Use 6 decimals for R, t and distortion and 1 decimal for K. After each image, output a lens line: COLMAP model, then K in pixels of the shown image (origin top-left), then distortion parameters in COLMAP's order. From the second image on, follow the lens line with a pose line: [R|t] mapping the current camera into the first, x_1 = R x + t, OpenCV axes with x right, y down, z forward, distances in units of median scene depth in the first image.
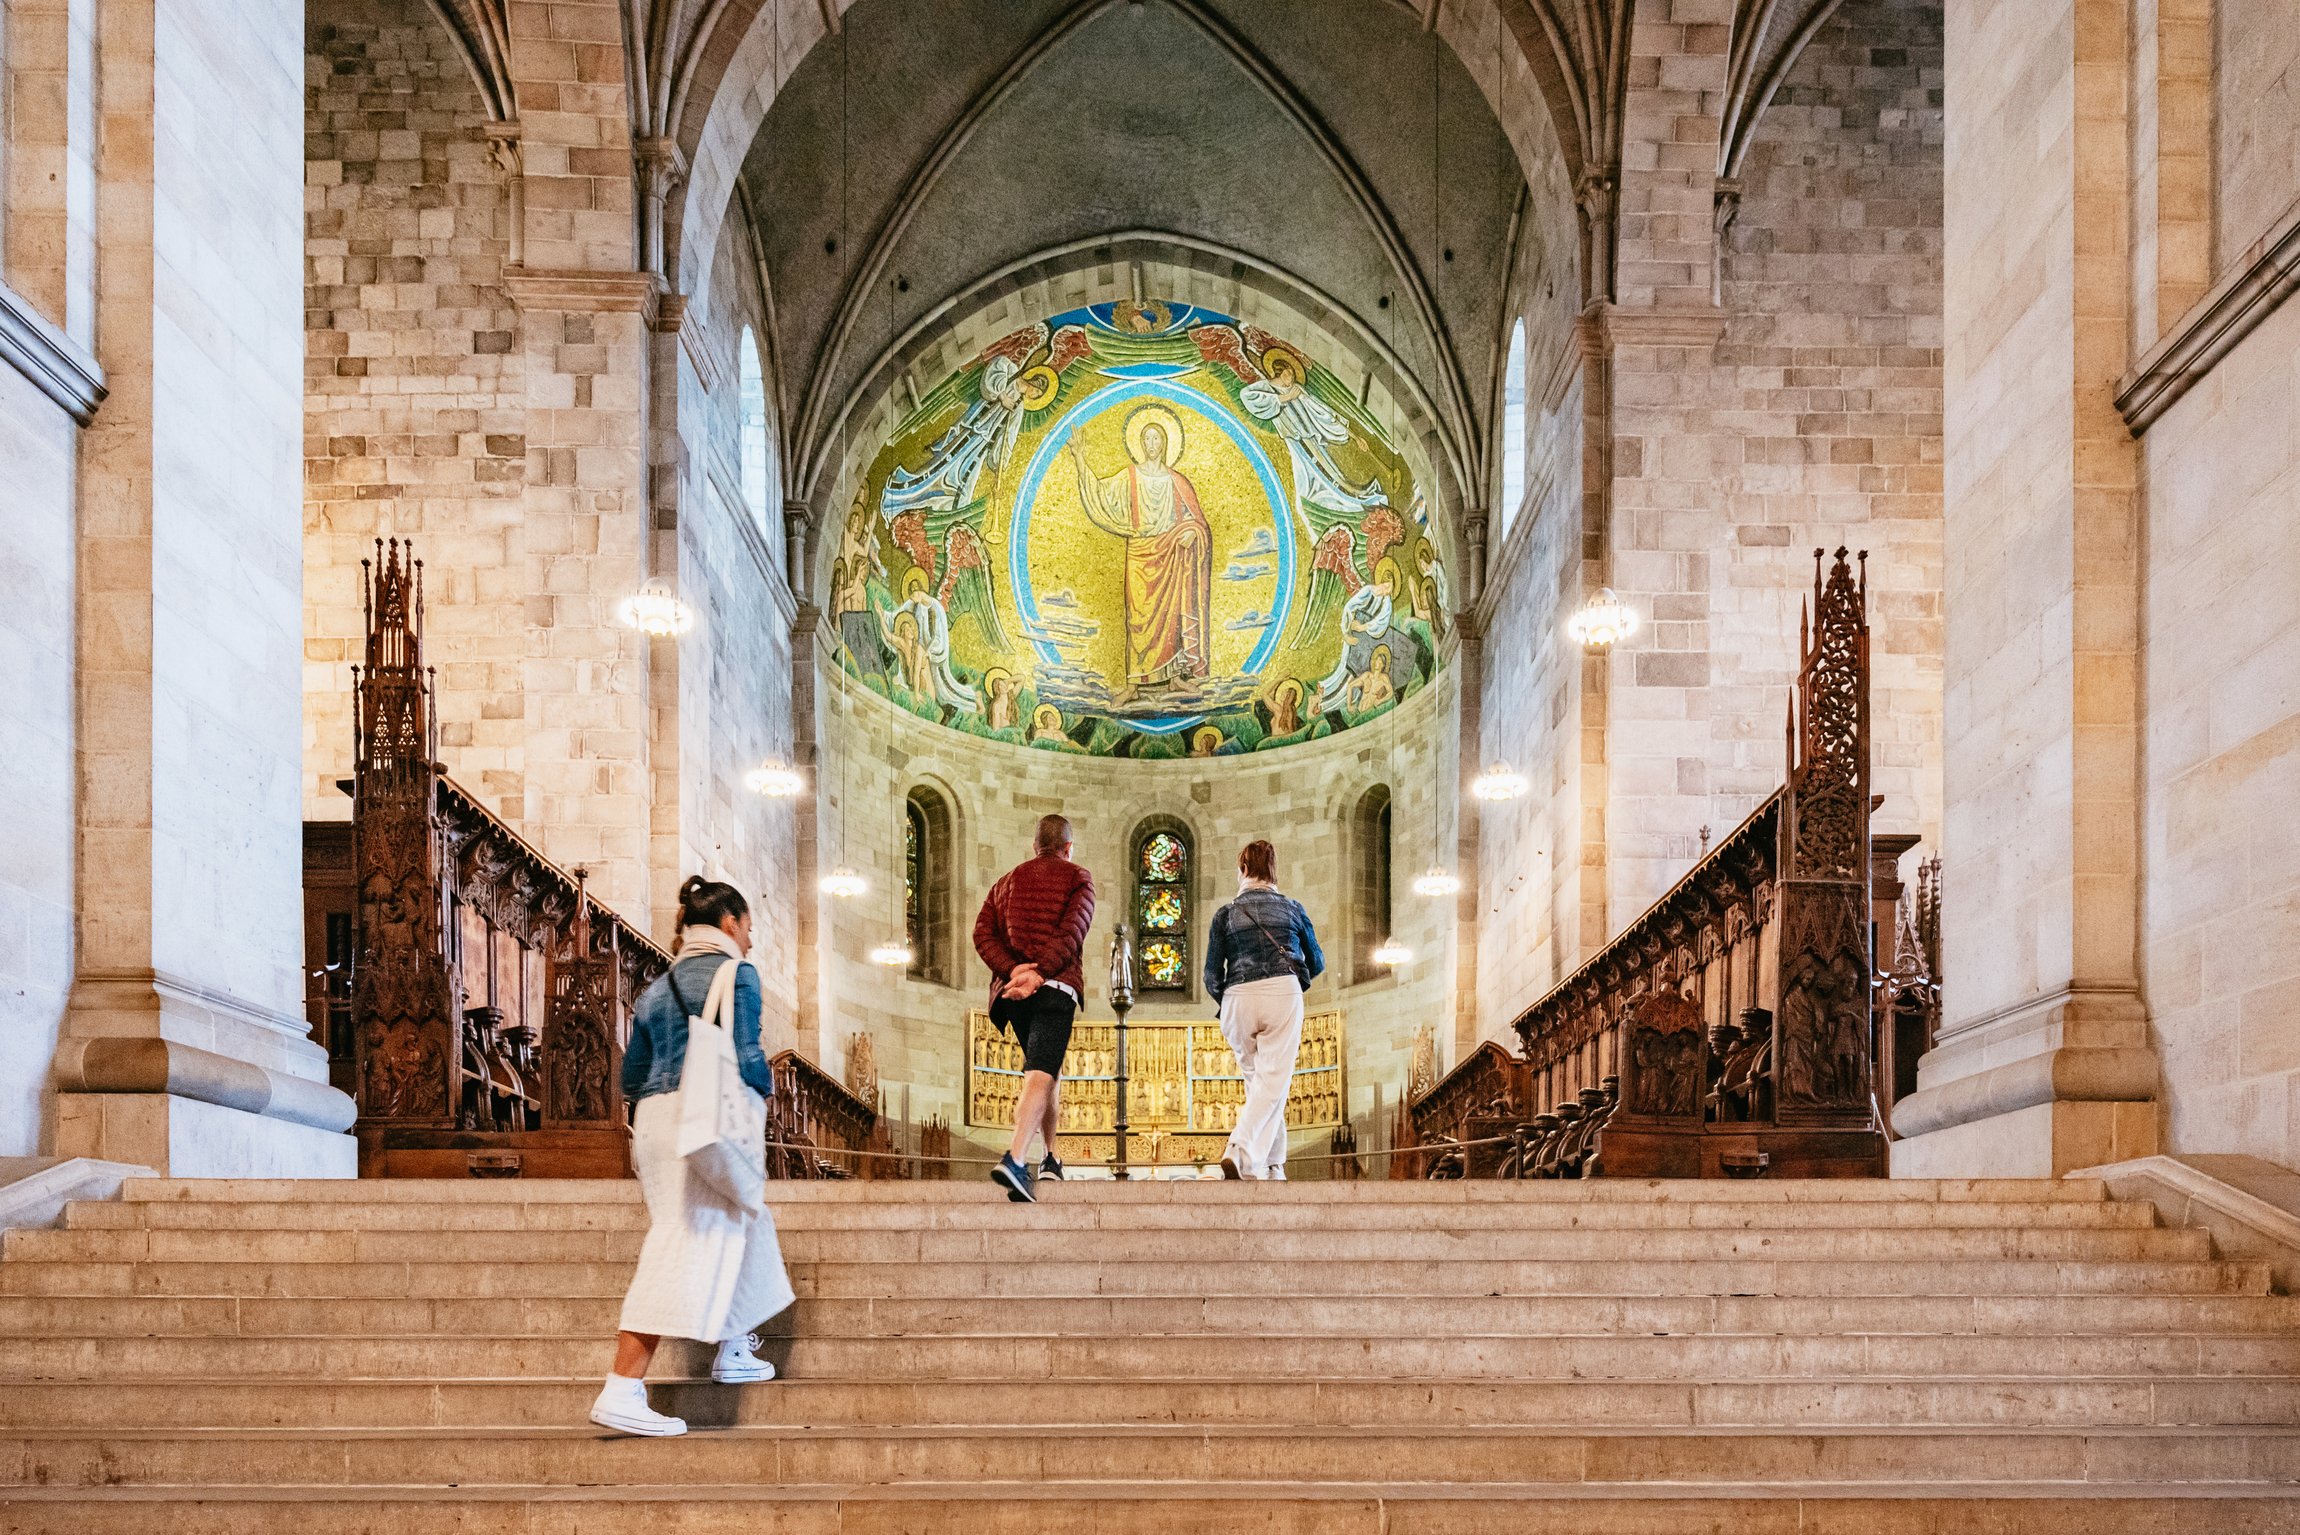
lens RADIAL K [[1332.4, 0, 1150.3], [0, 1332.4, 864.2], [0, 0, 1]] dist [-0.002799, 0.000391]
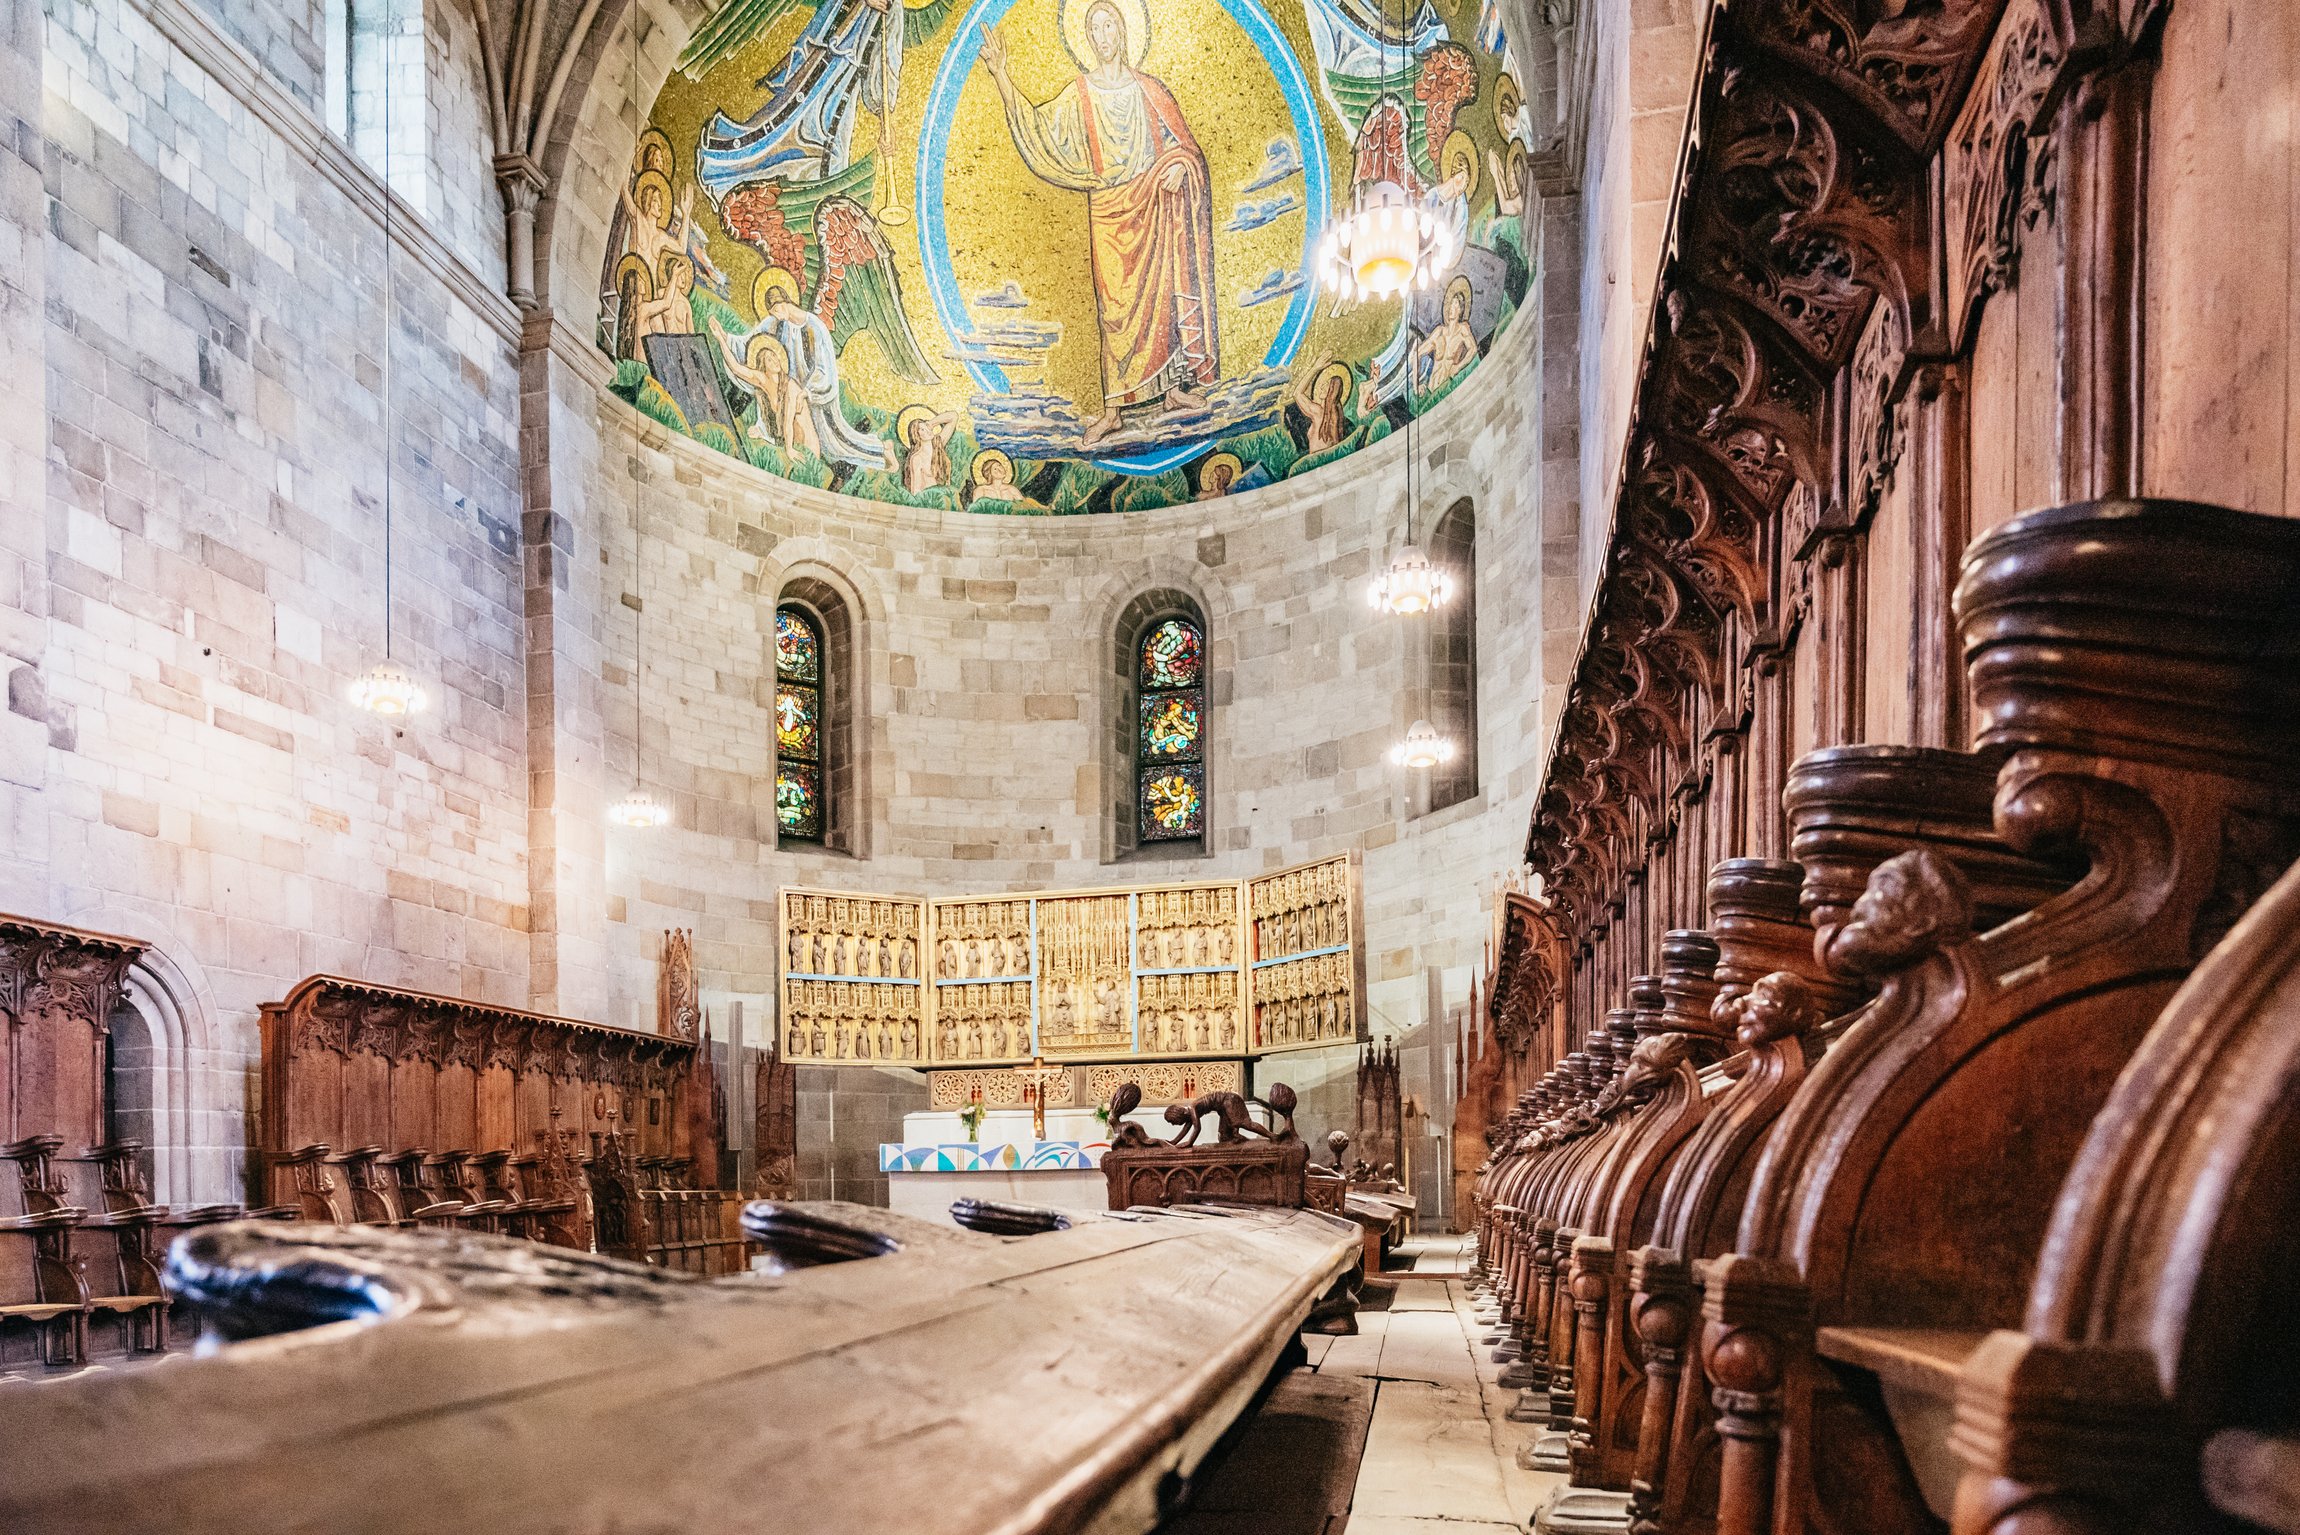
lens RADIAL K [[1332.4, 0, 1150.3], [0, 1332.4, 864.2], [0, 0, 1]] dist [-0.002799, 0.000391]
pose [[0.975415, -0.063472, -0.211037, 0.143423], [0.084000, 0.992414, 0.089765, 0.042375], [0.203739, -0.105285, 0.973348, 0.315183]]
